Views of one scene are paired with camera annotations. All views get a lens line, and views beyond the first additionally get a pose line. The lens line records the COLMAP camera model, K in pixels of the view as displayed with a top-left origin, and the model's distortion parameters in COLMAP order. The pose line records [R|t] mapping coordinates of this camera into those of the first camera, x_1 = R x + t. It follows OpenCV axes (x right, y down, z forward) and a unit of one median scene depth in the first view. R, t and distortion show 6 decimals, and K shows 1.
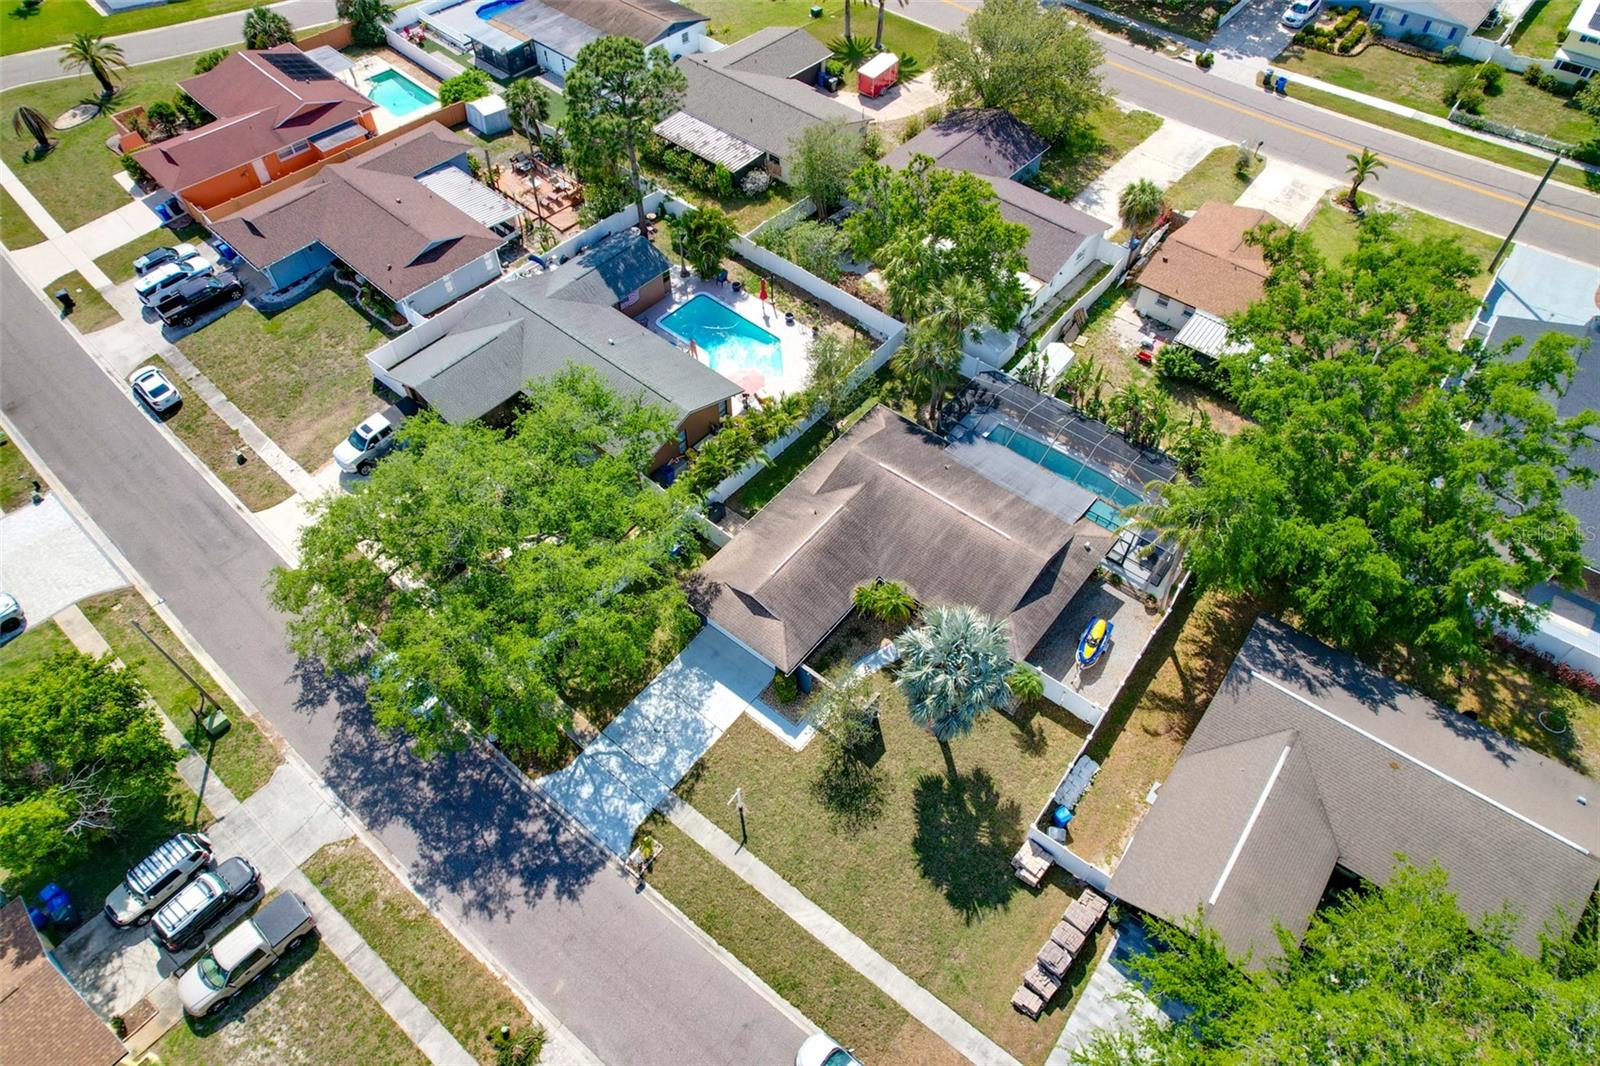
lens RADIAL K [[1031.2, 0, 800.0], [0, 1031.2, 533.0], [0, 0, 1]] dist [-0.082102, 0.079015]
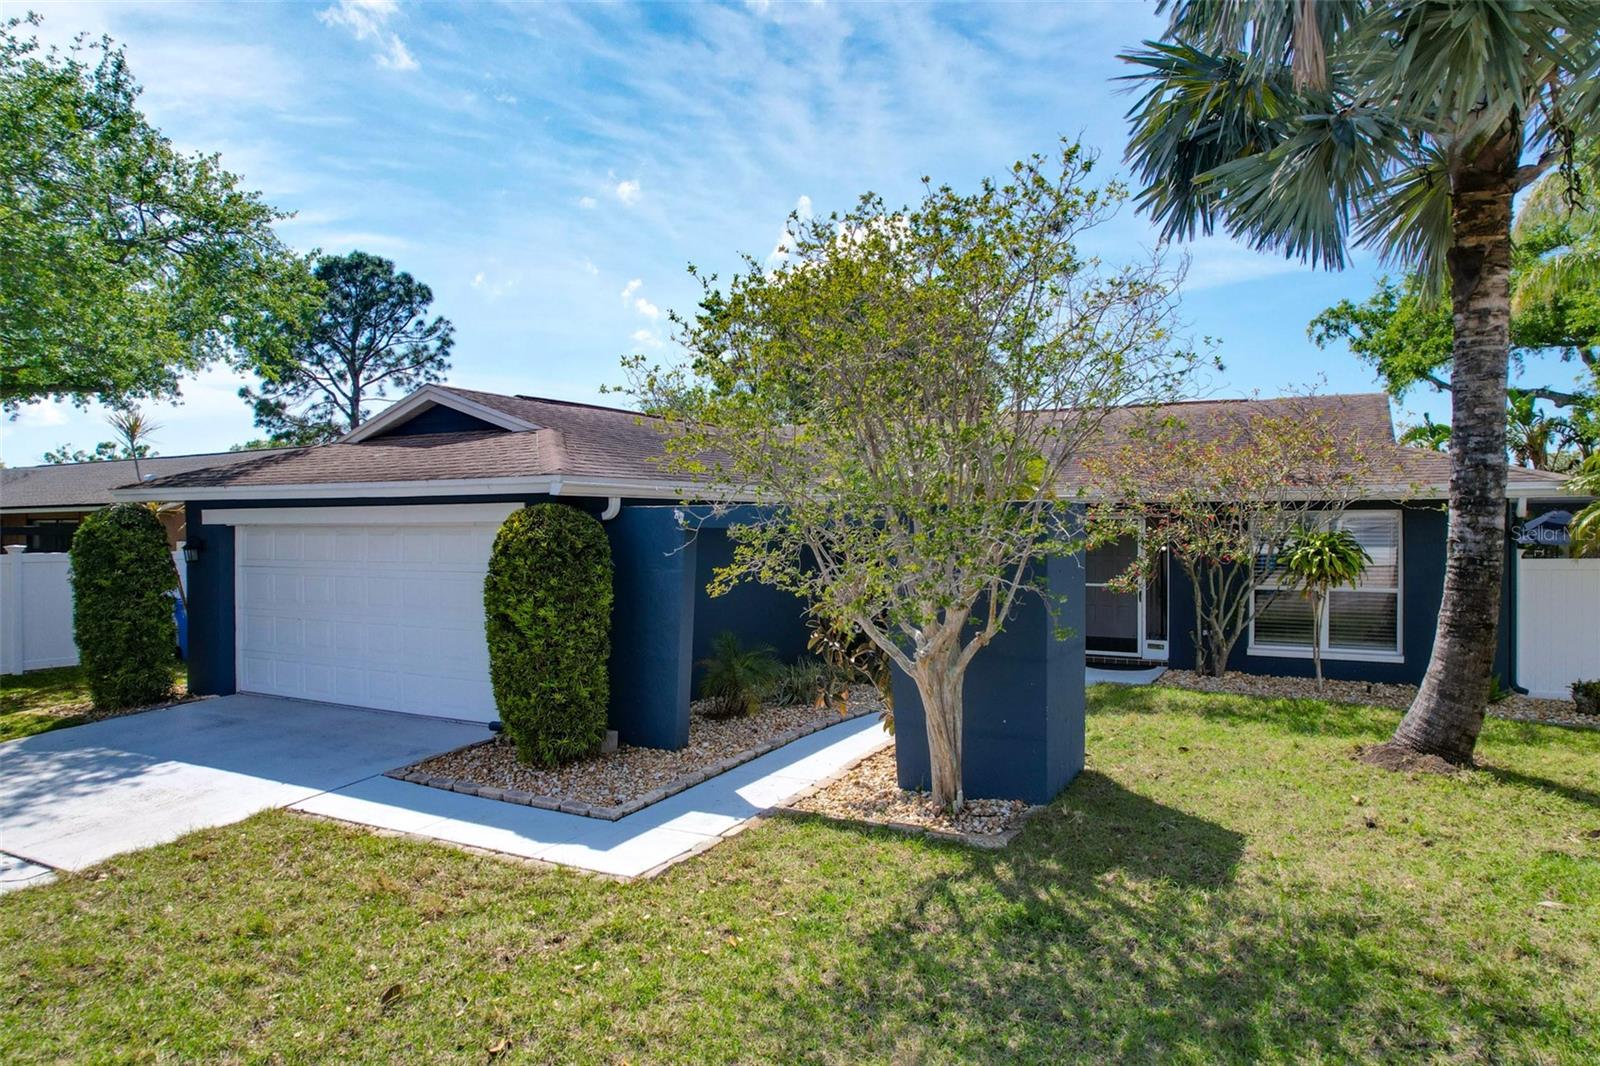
lens RADIAL K [[1031.2, 0, 800.0], [0, 1031.2, 533.0], [0, 0, 1]] dist [-0.082102, 0.079015]
pose [[0.984690, 0.002026, 0.174301, -0.003001], [0.133400, 0.634888, -0.761000, 0.290165], [-0.112203, 0.772602, 0.624898, 0.898499]]
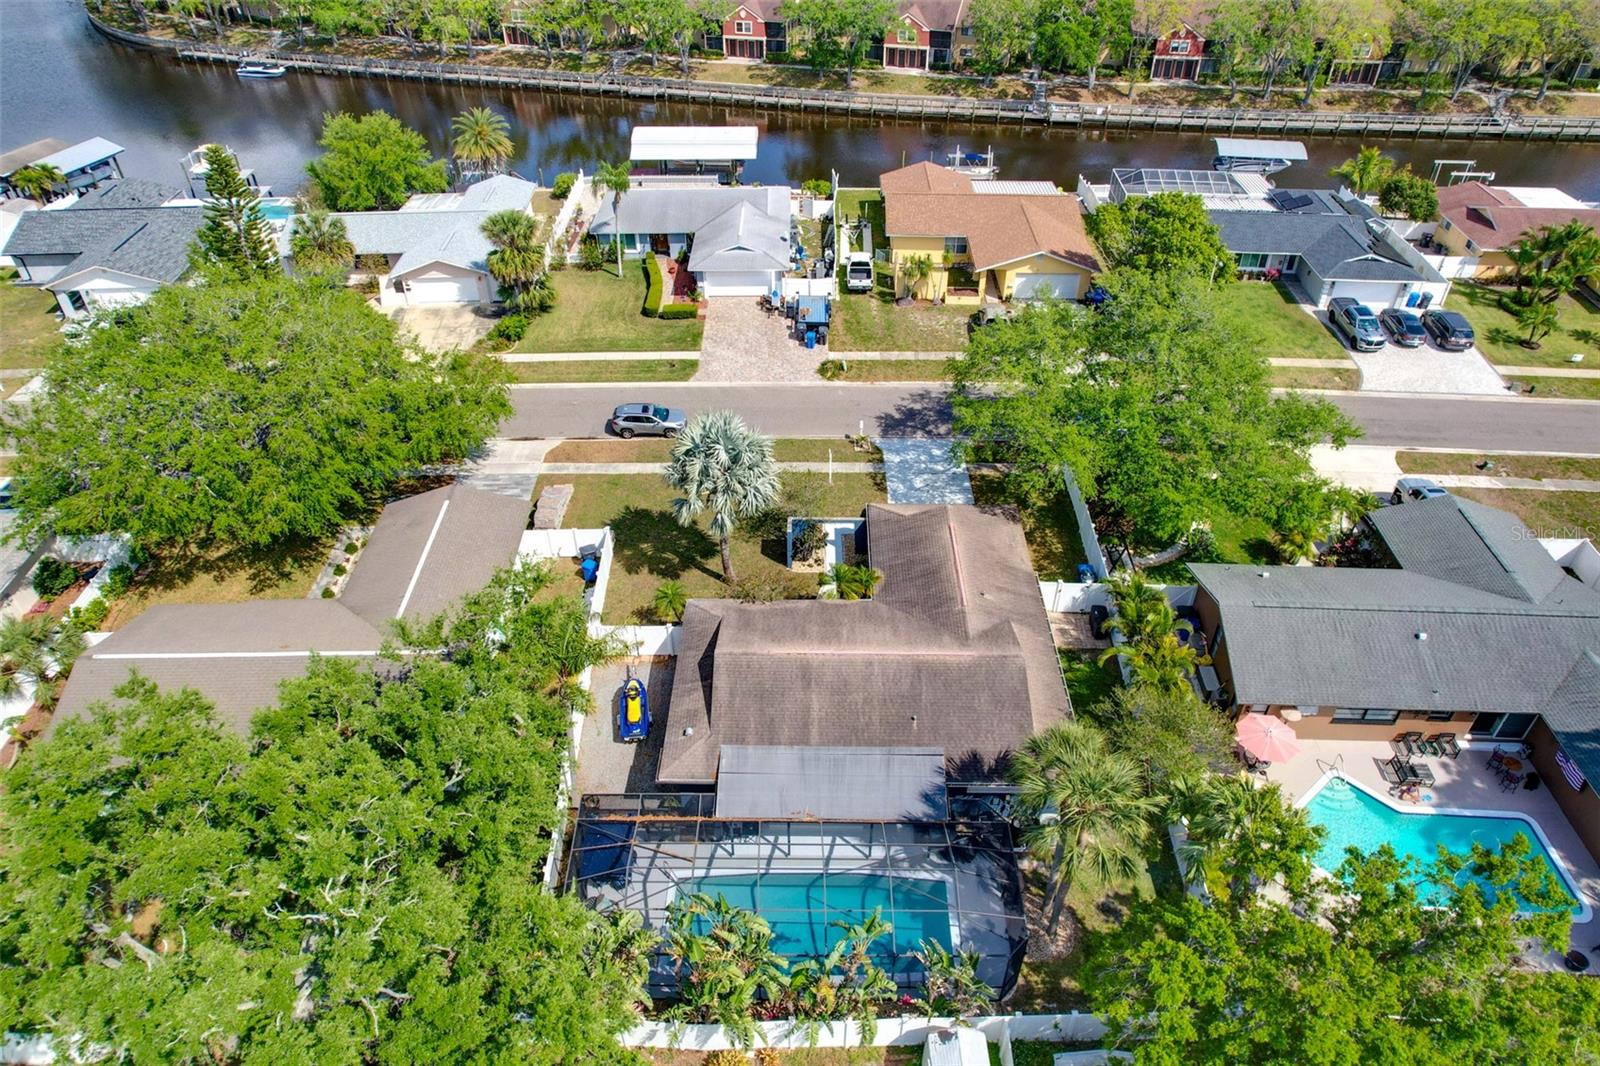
lens RADIAL K [[1031.2, 0, 800.0], [0, 1031.2, 533.0], [0, 0, 1]] dist [-0.082102, 0.079015]
pose [[-0.786723, 0.383211, -0.483958, 0.570963], [-0.474646, 0.125739, 0.871149, -0.754460], [0.394686, 0.915062, 0.082968, 0.920456]]
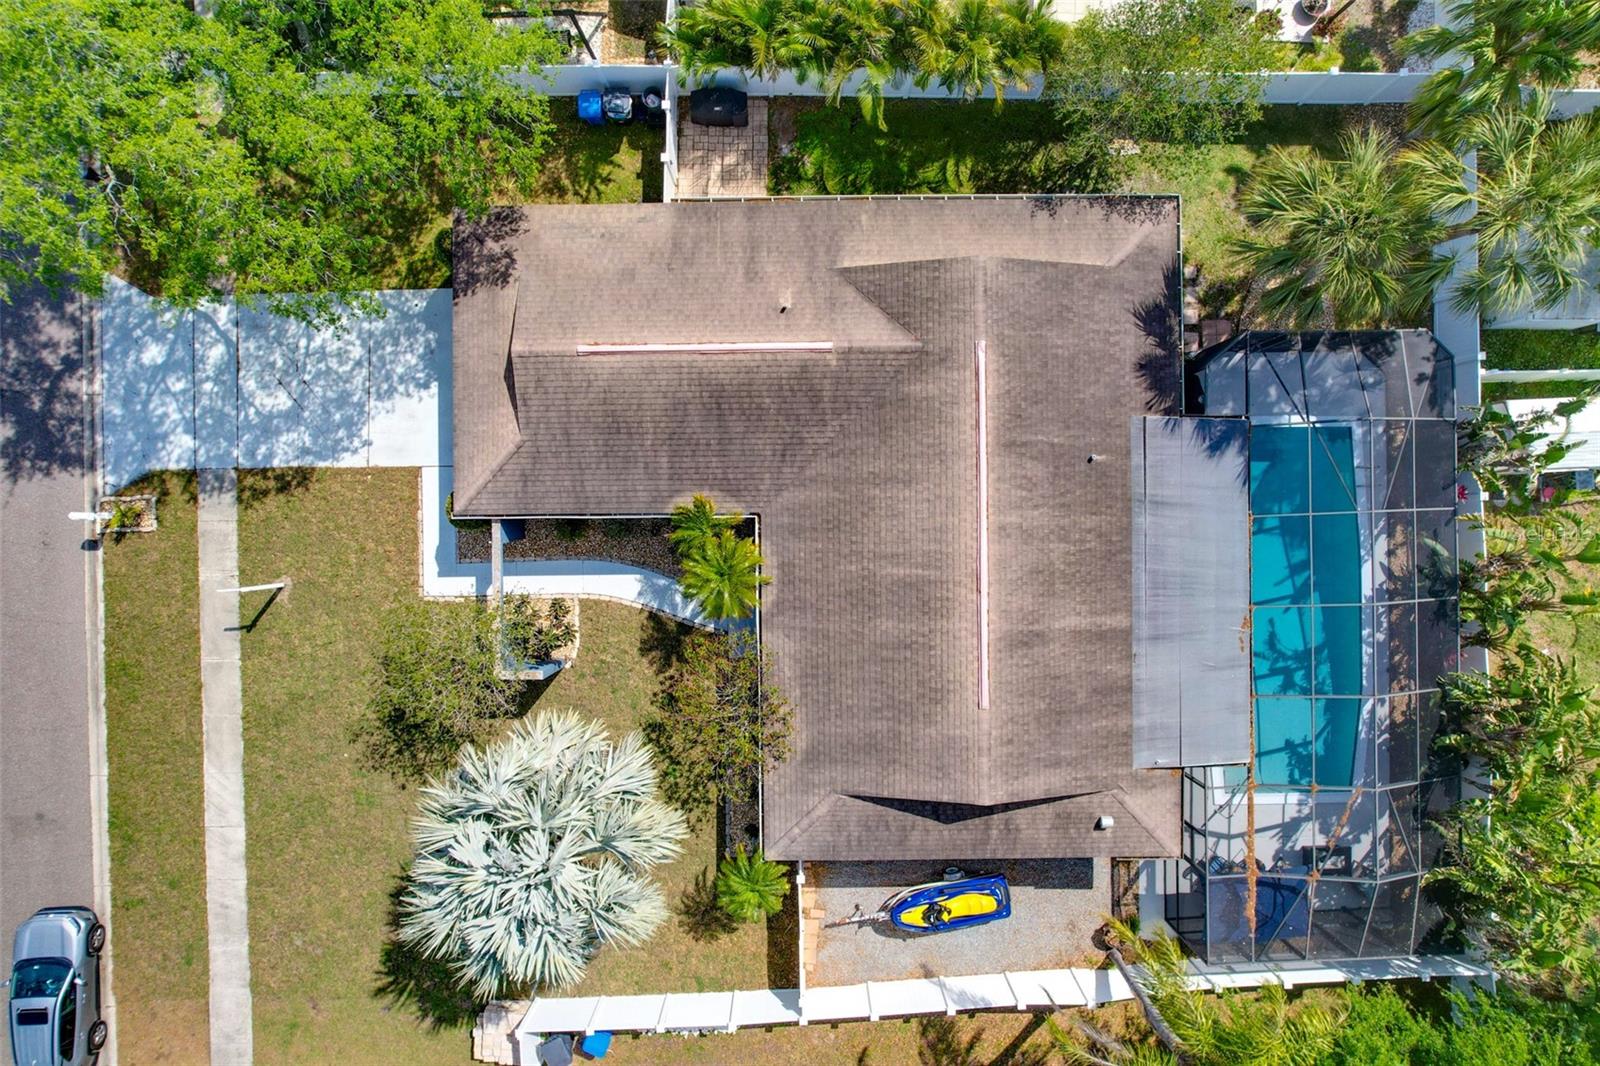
lens RADIAL K [[1031.2, 0, 800.0], [0, 1031.2, 533.0], [0, 0, 1]] dist [-0.082102, 0.079015]
pose [[0.634812, 0.772651, 0.004834, 0.100384], [-0.599751, 0.488794, 0.633545, -0.282565], [0.487147, -0.405081, 0.773691, 0.694141]]
